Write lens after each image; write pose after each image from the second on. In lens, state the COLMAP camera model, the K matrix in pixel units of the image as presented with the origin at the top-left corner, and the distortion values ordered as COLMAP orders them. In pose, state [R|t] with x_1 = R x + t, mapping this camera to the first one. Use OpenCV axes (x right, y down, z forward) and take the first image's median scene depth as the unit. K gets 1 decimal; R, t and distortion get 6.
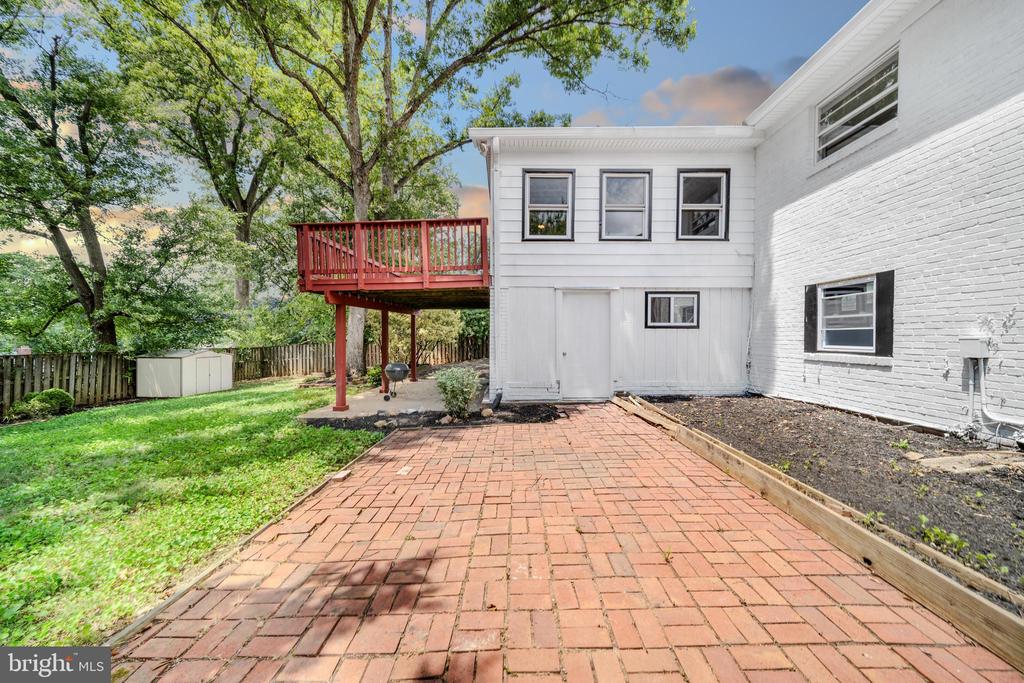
lens RADIAL K [[373.0, 0, 516.1], [0, 373.0, 342.9], [0, 0, 1]] dist [-0.000585, -0.000404]
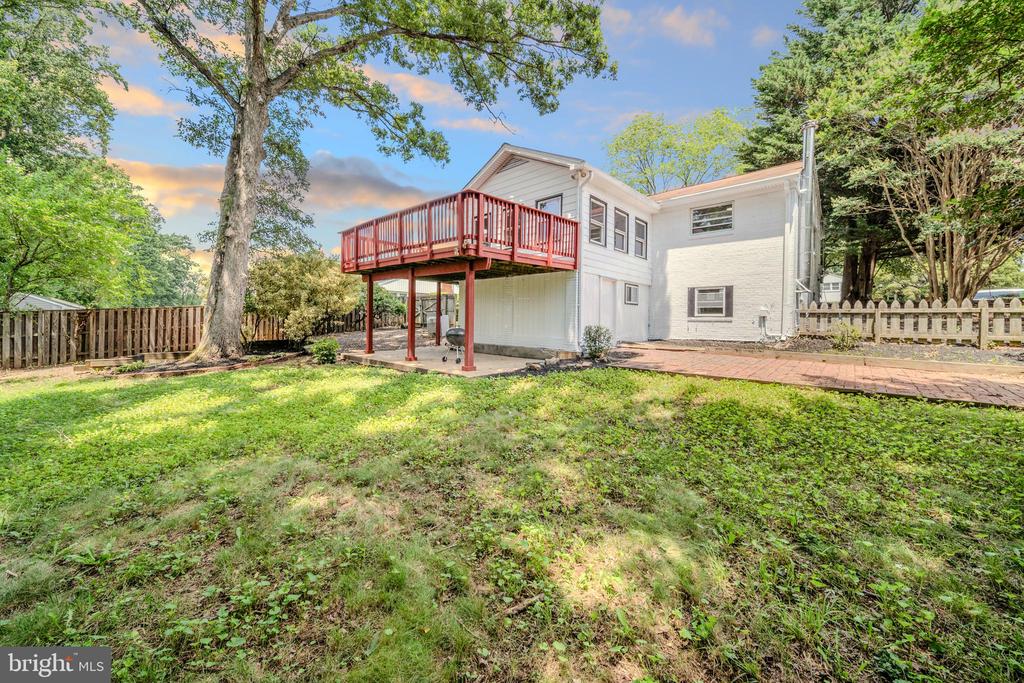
lens RADIAL K [[367.7, 0, 511.3], [0, 367.7, 321.5], [0, 0, 1]] dist [0.001635, -0.000004]
pose [[0.687494, 0.004642, 0.726175, -1.249814], [-0.000424, 0.999982, -0.005992, 0.051488], [-0.726189, 0.003812, 0.687484, 0.207141]]
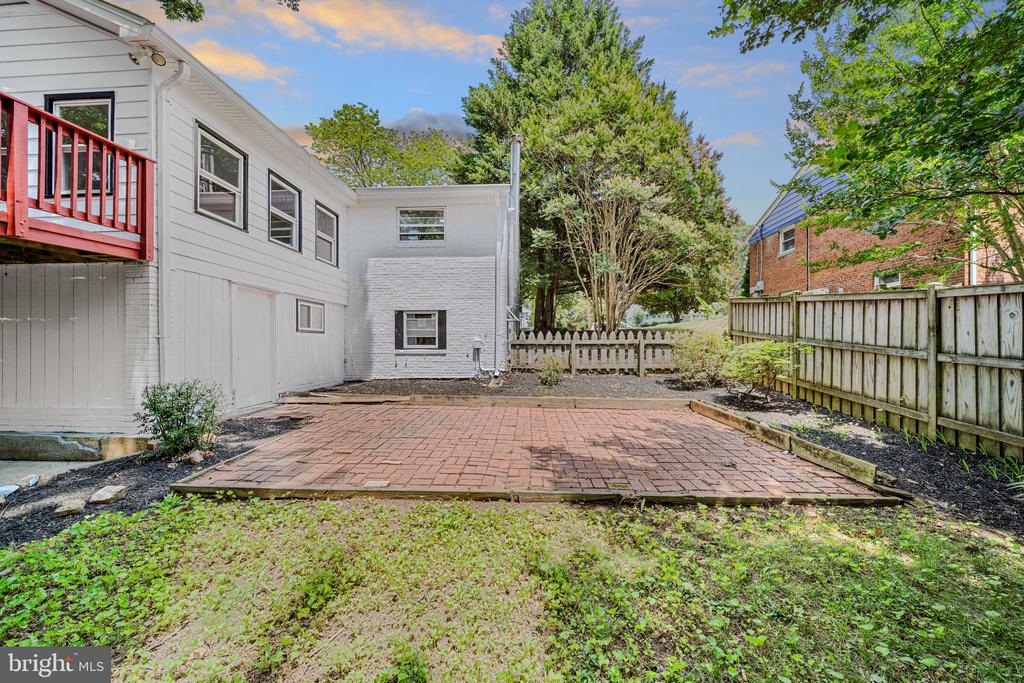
lens RADIAL K [[366.0, 0, 511.8], [0, 366.0, 341.0], [0, 0, 1]] dist [-0.000160, -0.000258]
pose [[0.057506, 0.006010, 0.998327, -0.690009], [0.017316, 0.999825, -0.007016, 0.005872], [-0.998195, 0.017690, 0.057392, 0.304261]]
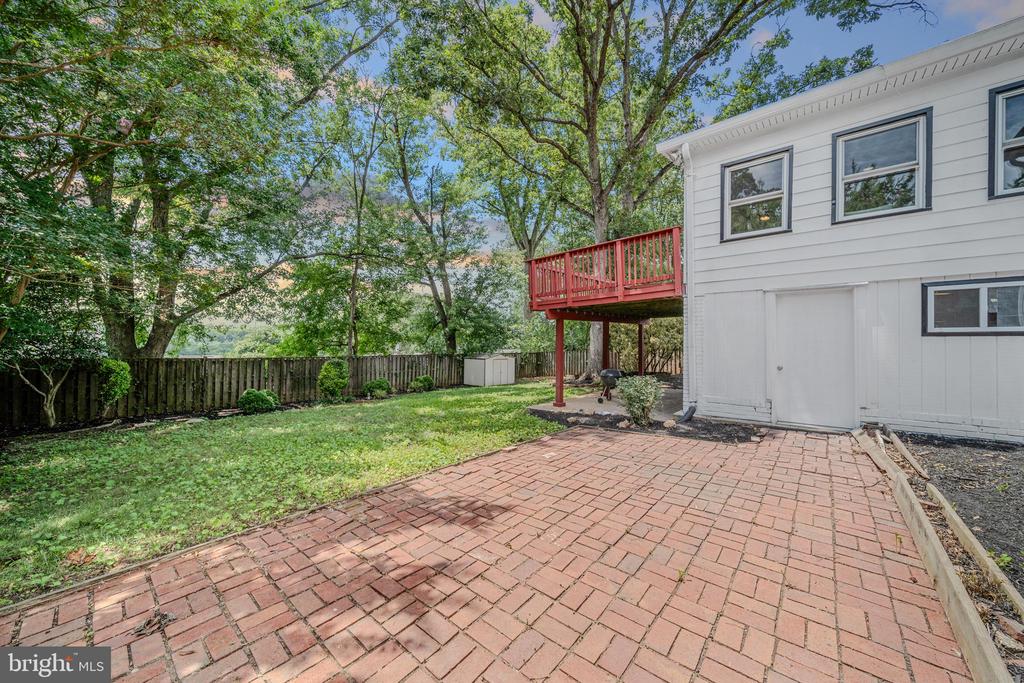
lens RADIAL K [[366.0, 0, 511.8], [0, 366.0, 341.0], [0, 0, 1]] dist [-0.000160, -0.000258]
pose [[0.758574, -0.003595, -0.651576, 0.209076], [-0.012231, 0.999730, -0.019755, -0.007571], [0.651472, 0.022955, 0.758326, -0.012952]]
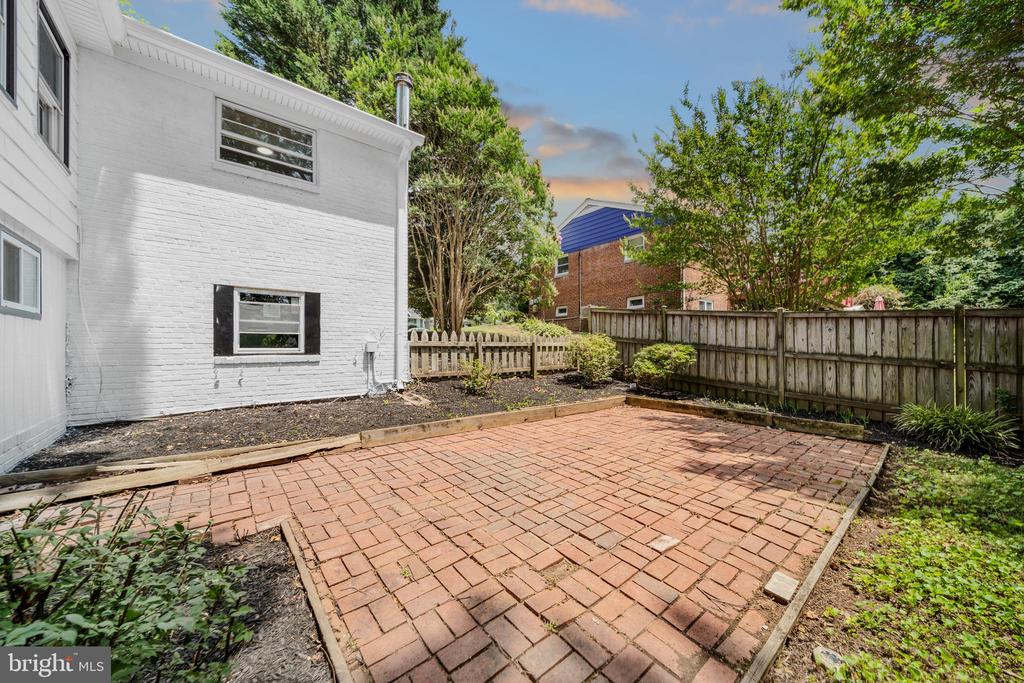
lens RADIAL K [[363.4, 0, 511.6], [0, 363.4, 345.7], [0, 0, 1]] dist [0.000902, -0.000303]
pose [[-0.642165, 0.001692, 0.766564, -0.313490], [0.012408, 0.999889, 0.008188, 0.000694], [-0.766466, 0.014770, -0.642115, 0.820334]]
